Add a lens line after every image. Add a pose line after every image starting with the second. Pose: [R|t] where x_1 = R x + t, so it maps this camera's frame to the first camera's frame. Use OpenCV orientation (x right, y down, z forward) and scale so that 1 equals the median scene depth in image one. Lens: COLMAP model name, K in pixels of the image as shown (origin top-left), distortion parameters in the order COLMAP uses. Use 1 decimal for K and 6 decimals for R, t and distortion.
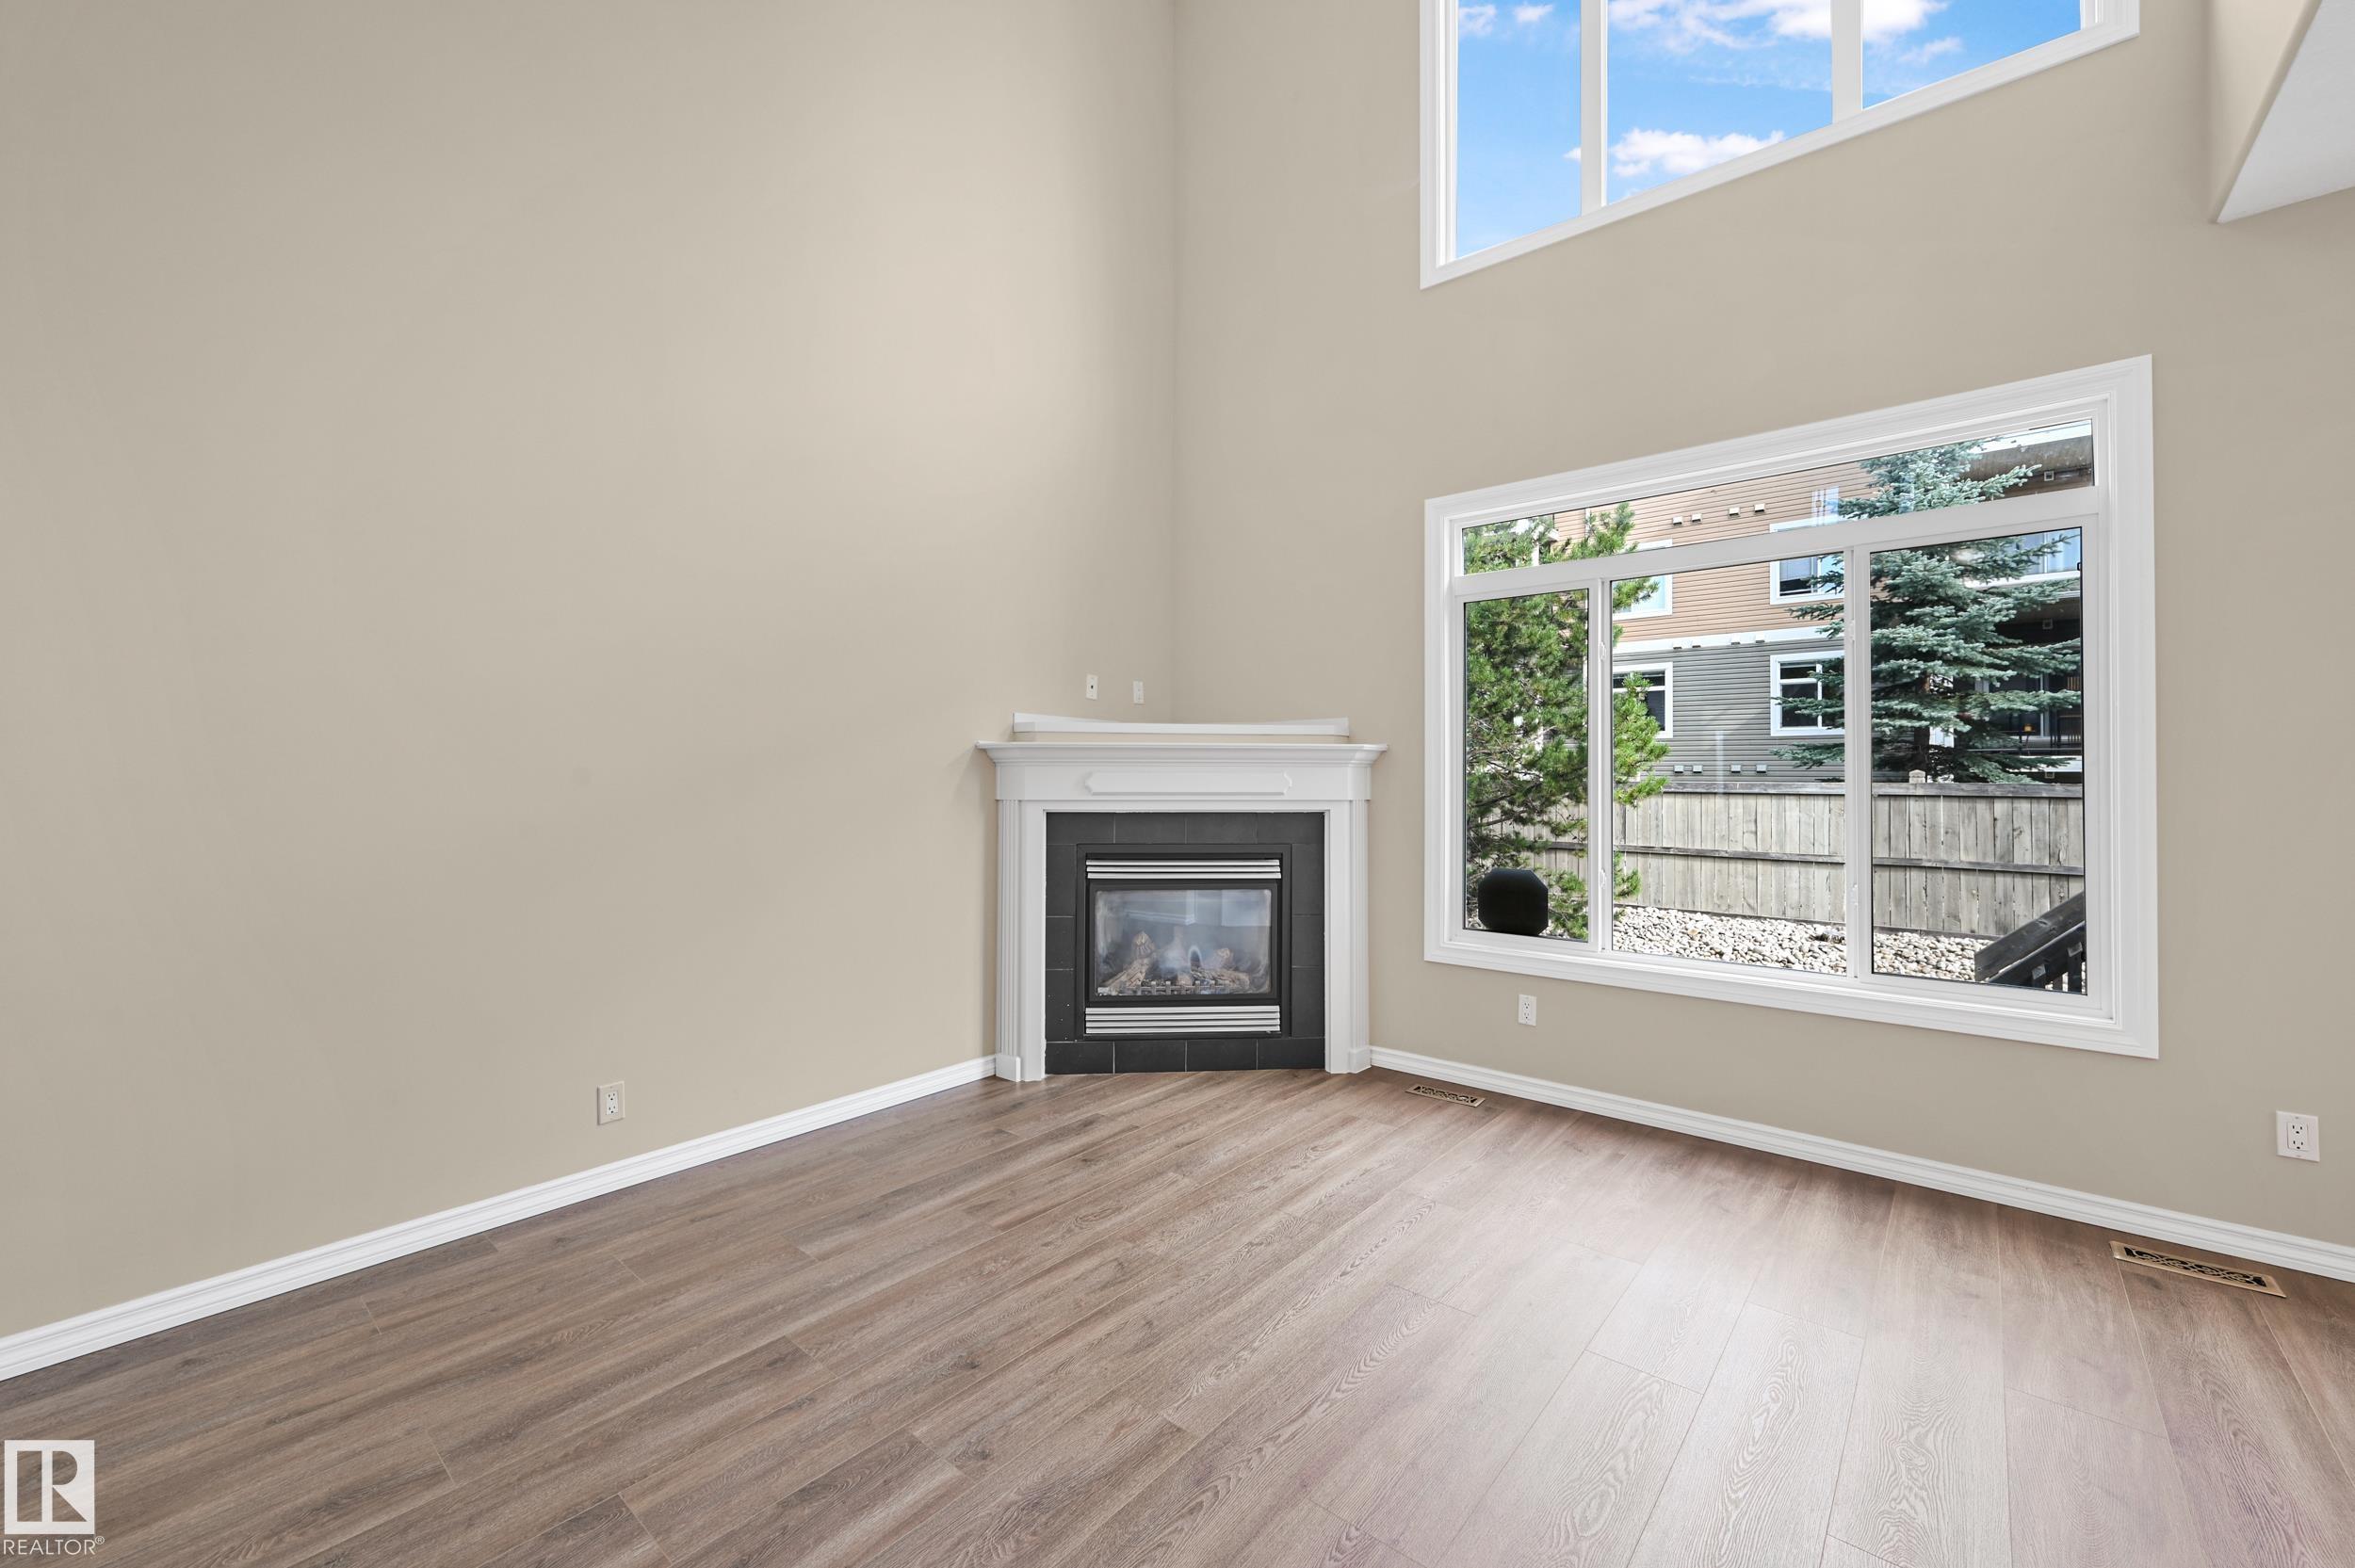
lens RADIAL K [[939.2, 0, 1174.7], [0, 939.2, 770.3], [0, 0, 1]] dist [-0.000223, -0.000134]
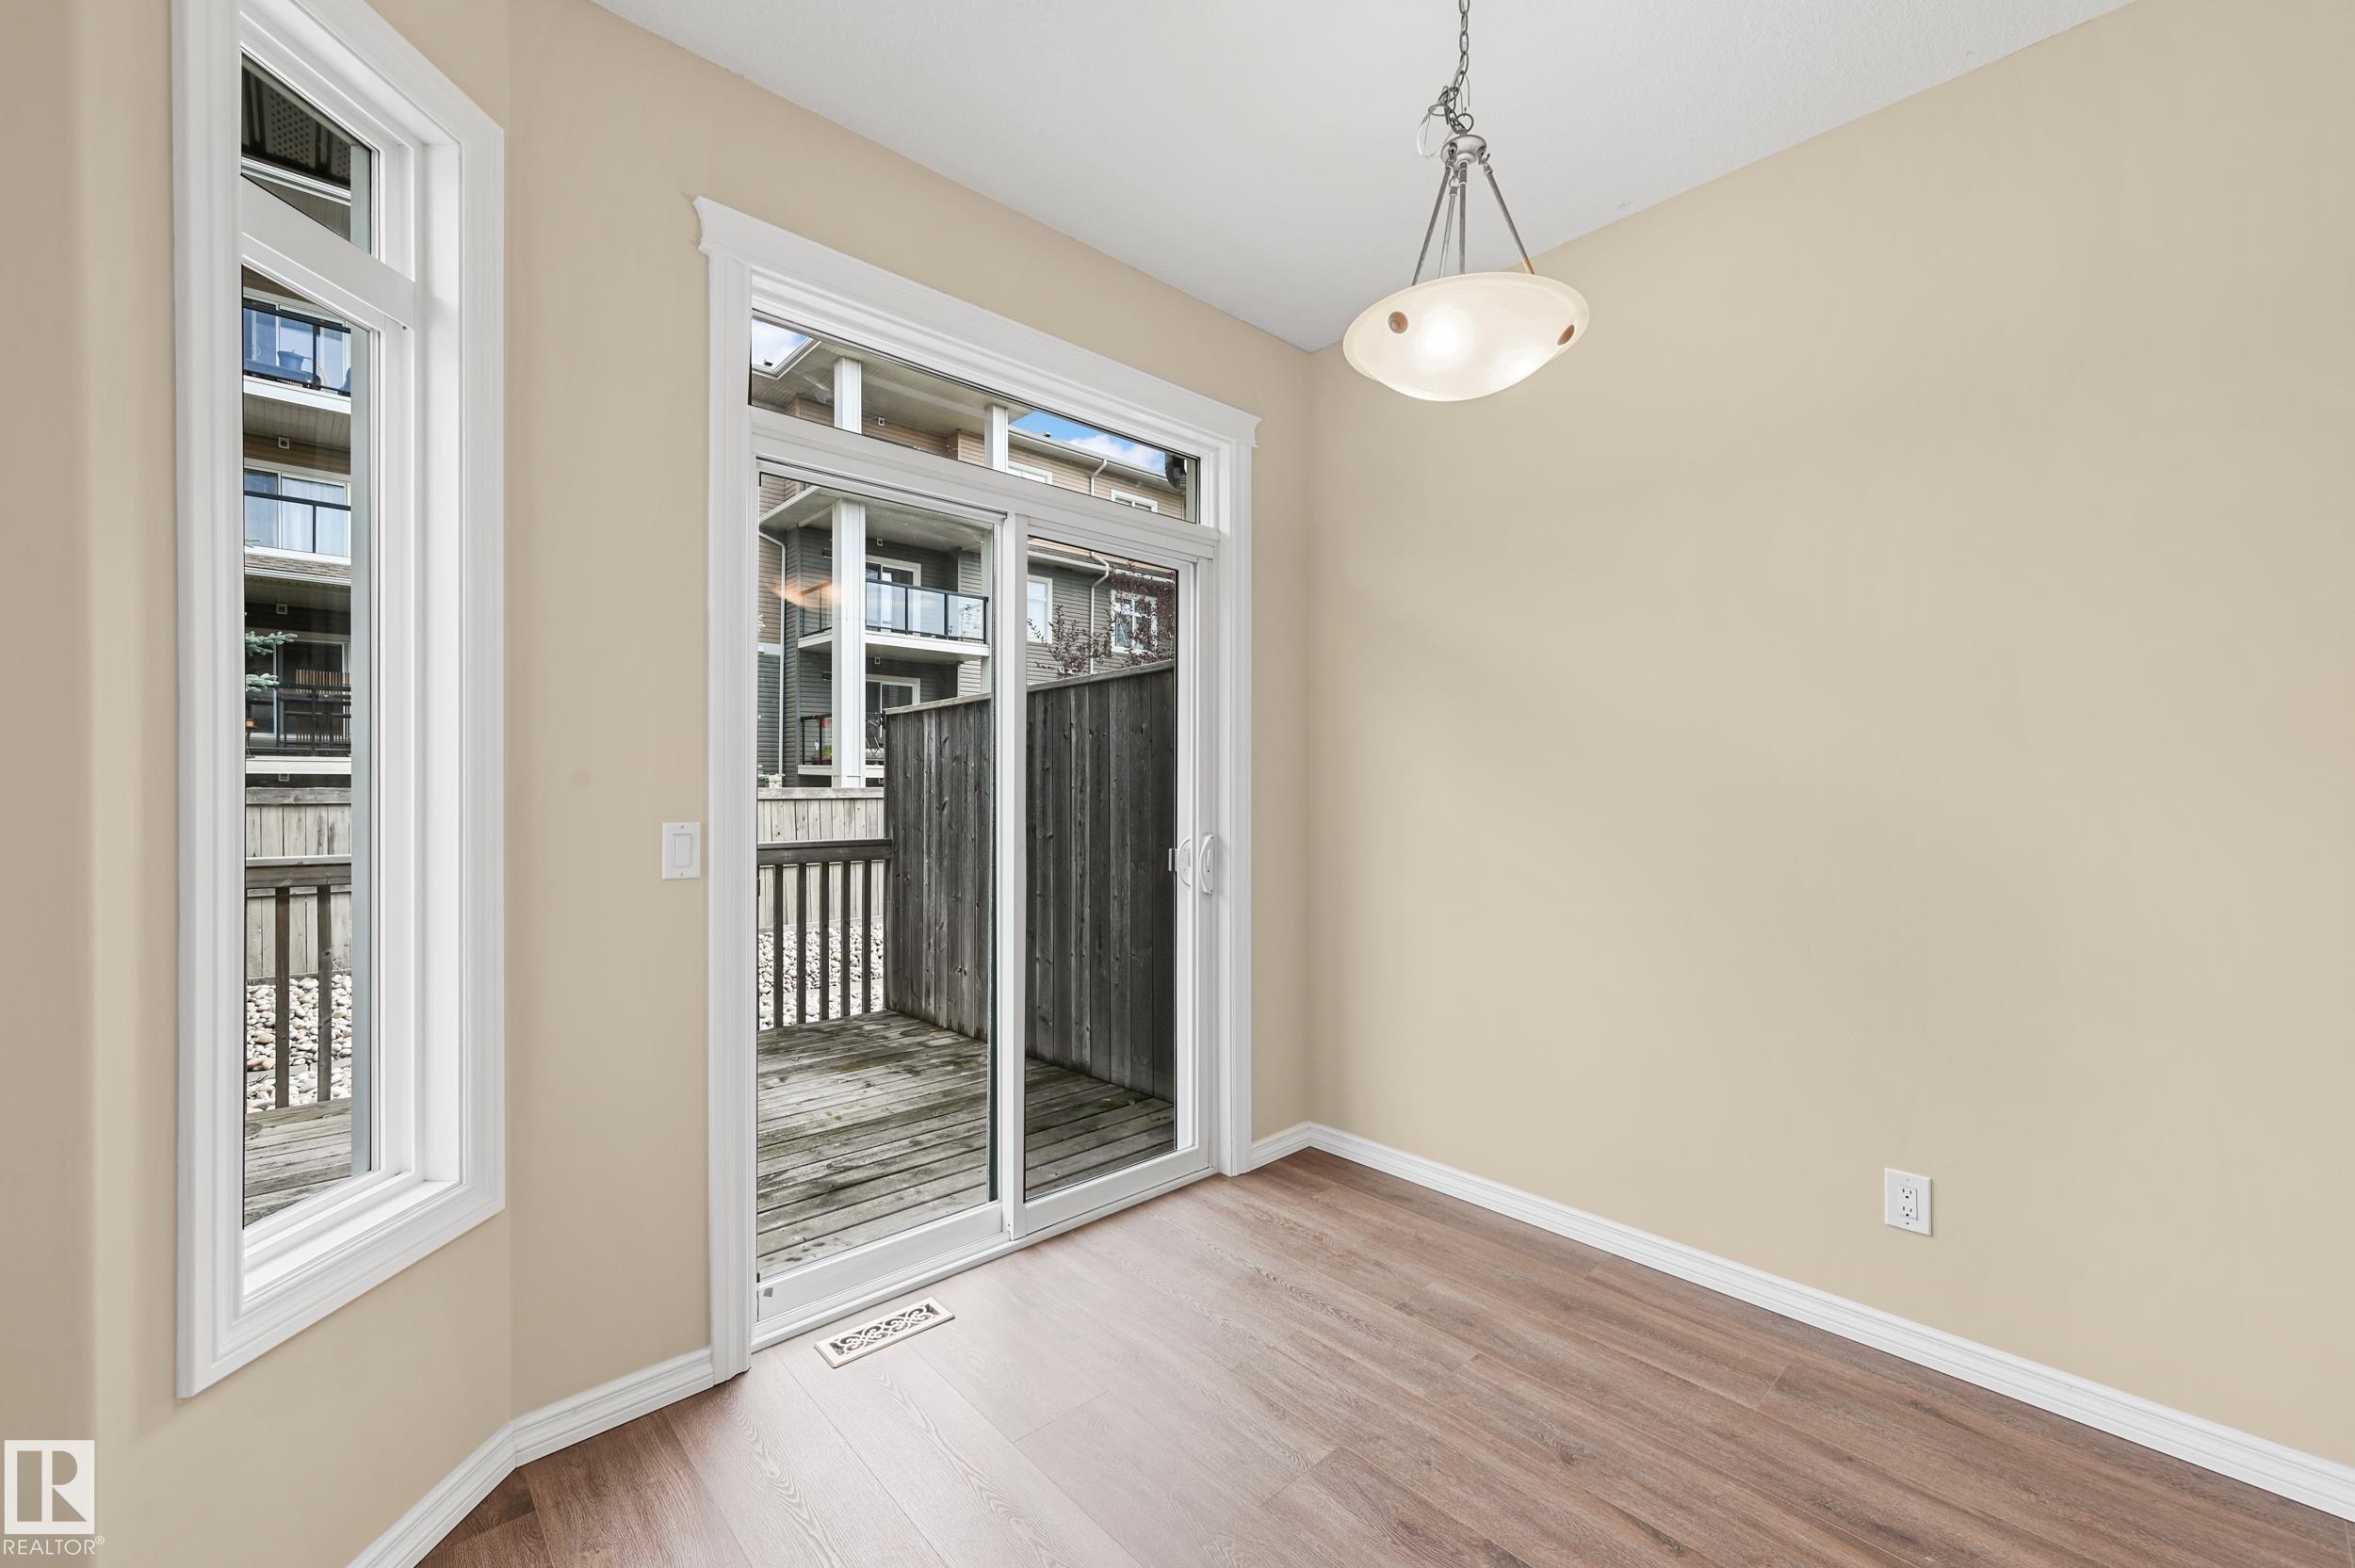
lens RADIAL K [[946.4, 0, 1177.5], [0, 946.4, 784.0], [0, 0, 1]] dist [0.001935, 0.000071]
pose [[0.118645, -0.002880, 0.992933, 0.590133], [-0.007699, 0.999963, 0.003820, 0.003293], [-0.992907, -0.008097, 0.118618, 0.173626]]
